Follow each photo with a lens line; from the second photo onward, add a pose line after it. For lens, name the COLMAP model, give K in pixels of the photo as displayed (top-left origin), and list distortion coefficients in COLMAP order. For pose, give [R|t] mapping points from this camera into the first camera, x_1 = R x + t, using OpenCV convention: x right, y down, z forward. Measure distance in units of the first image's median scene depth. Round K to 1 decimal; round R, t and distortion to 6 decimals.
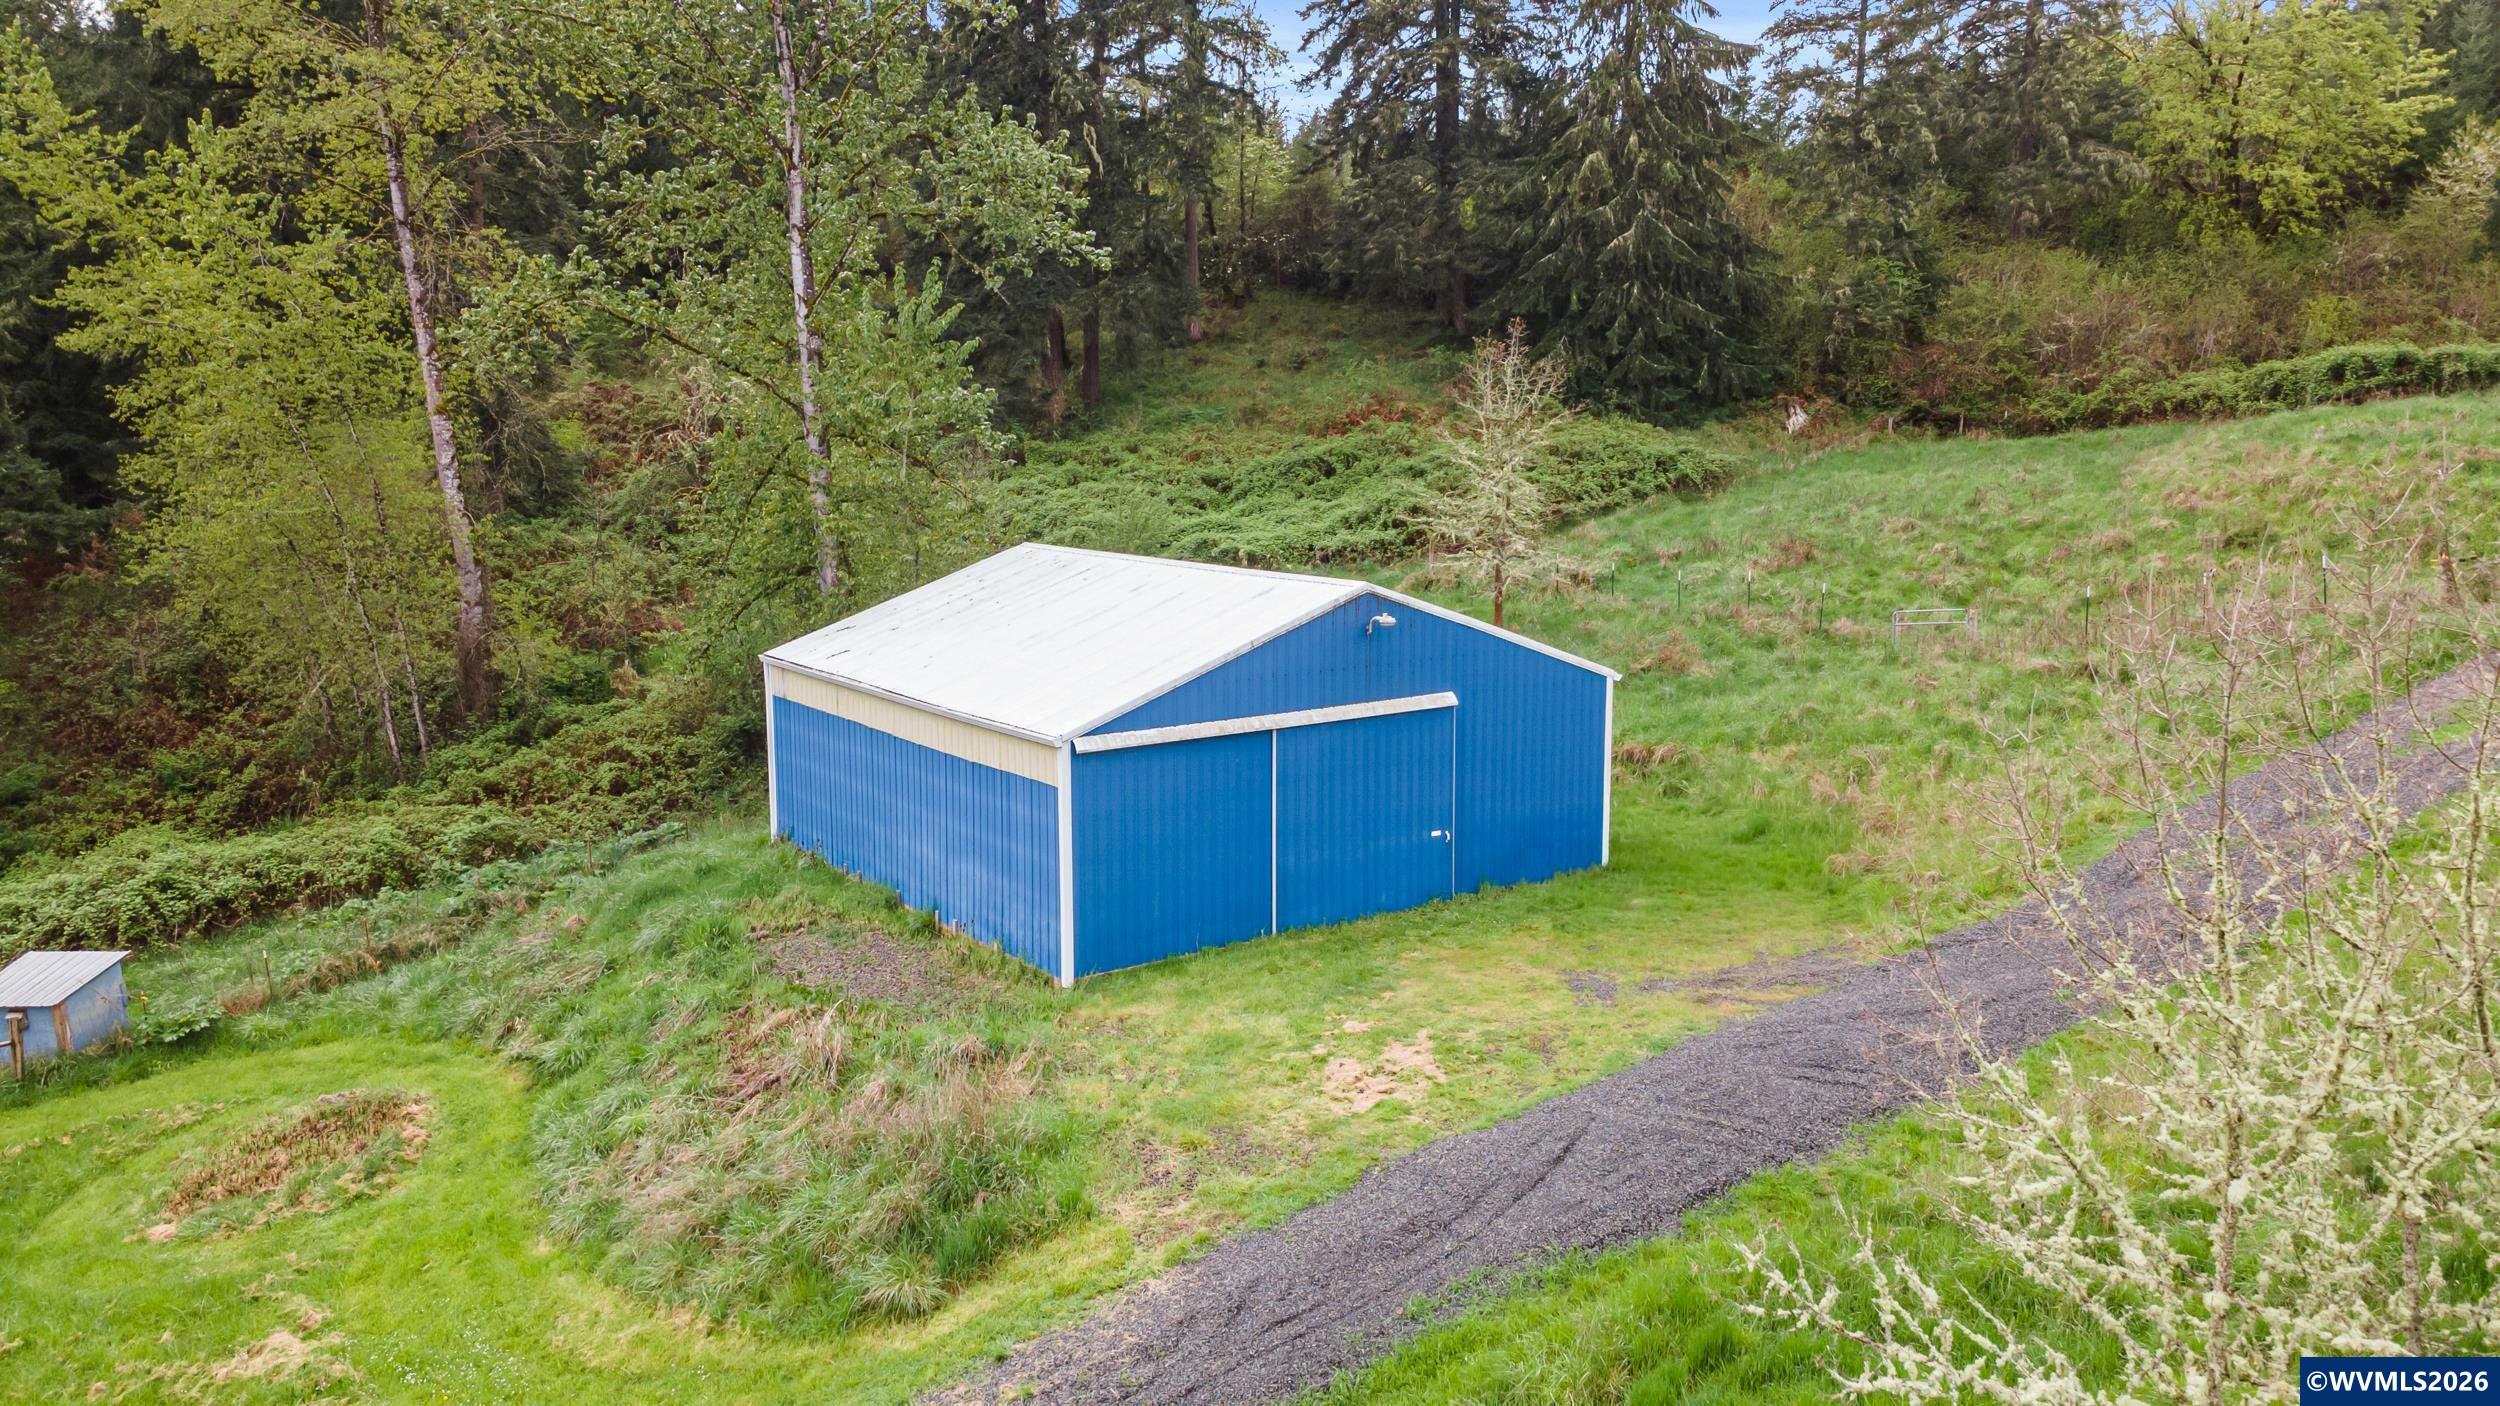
lens RADIAL K [[1879.9, 0, 1250.0], [0, 1879.9, 703.0], [0, 0, 1]] dist [-0.005797, 0.109507]
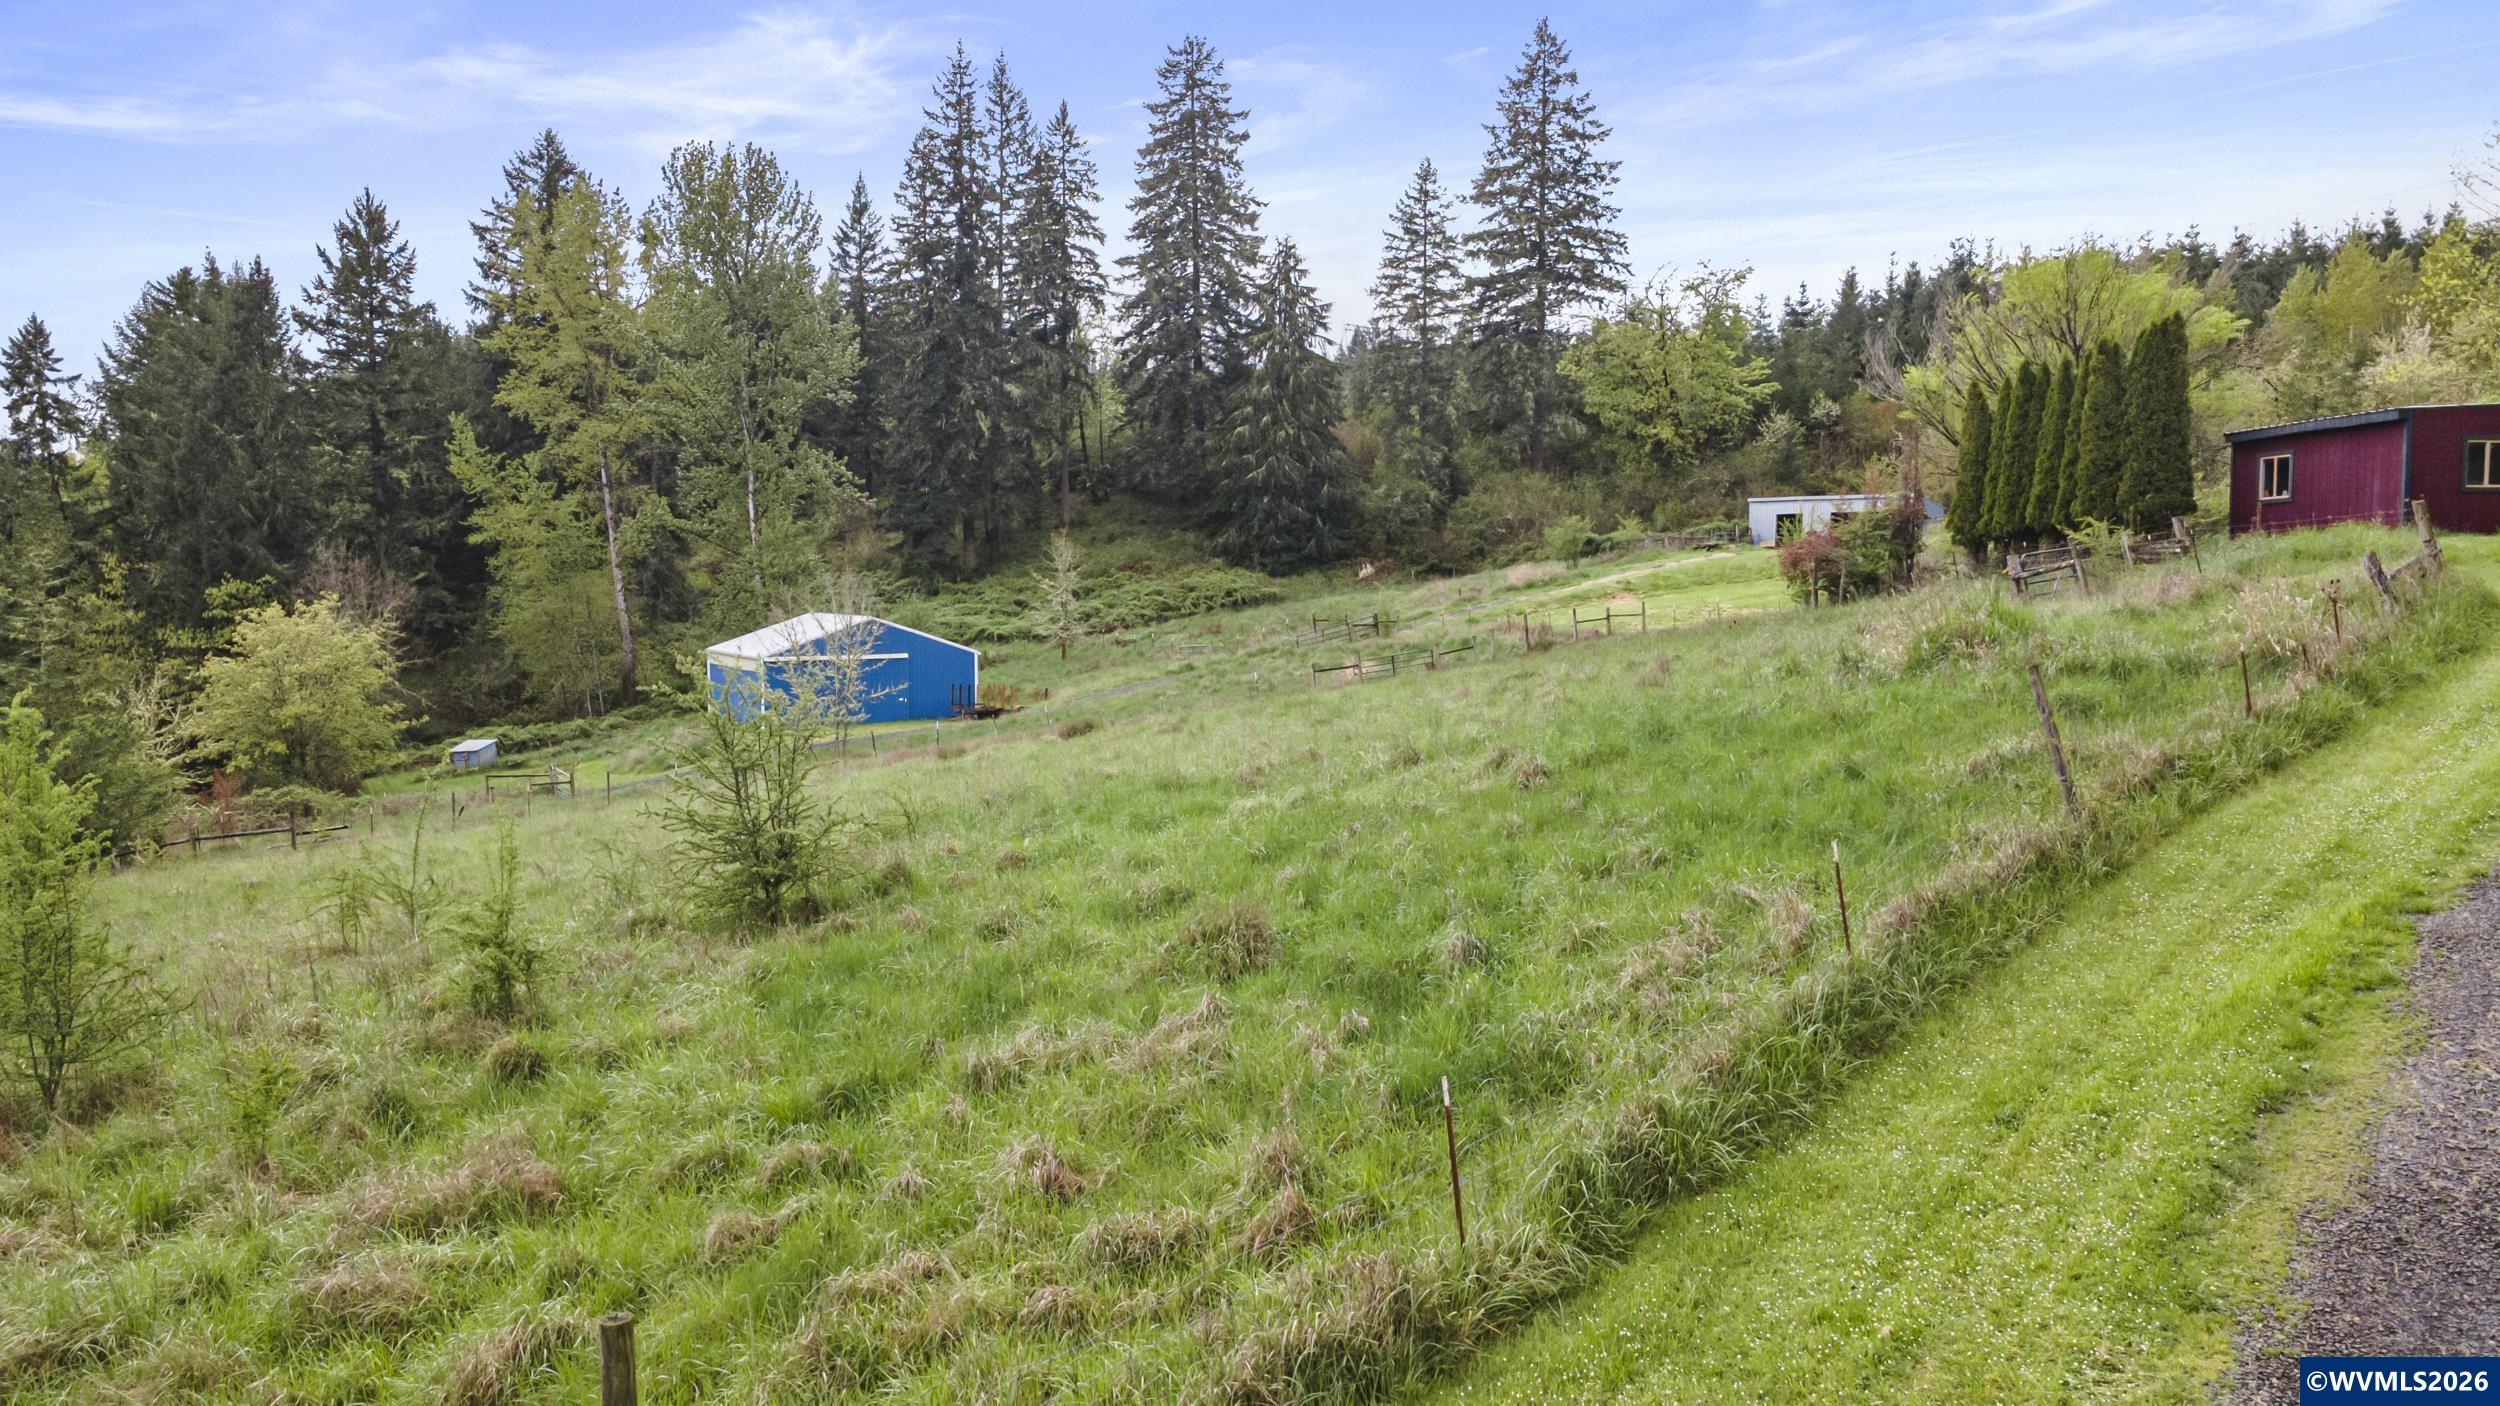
lens RADIAL K [[1879.9, 0, 1250.0], [0, 1879.9, 703.0], [0, 0, 1]] dist [-0.005797, 0.109507]
pose [[0.993486, 0.006264, -0.113782, 0.580834], [-0.015853, 0.996376, -0.083572, 0.184674], [0.112846, 0.084831, 0.989985, -1.131563]]
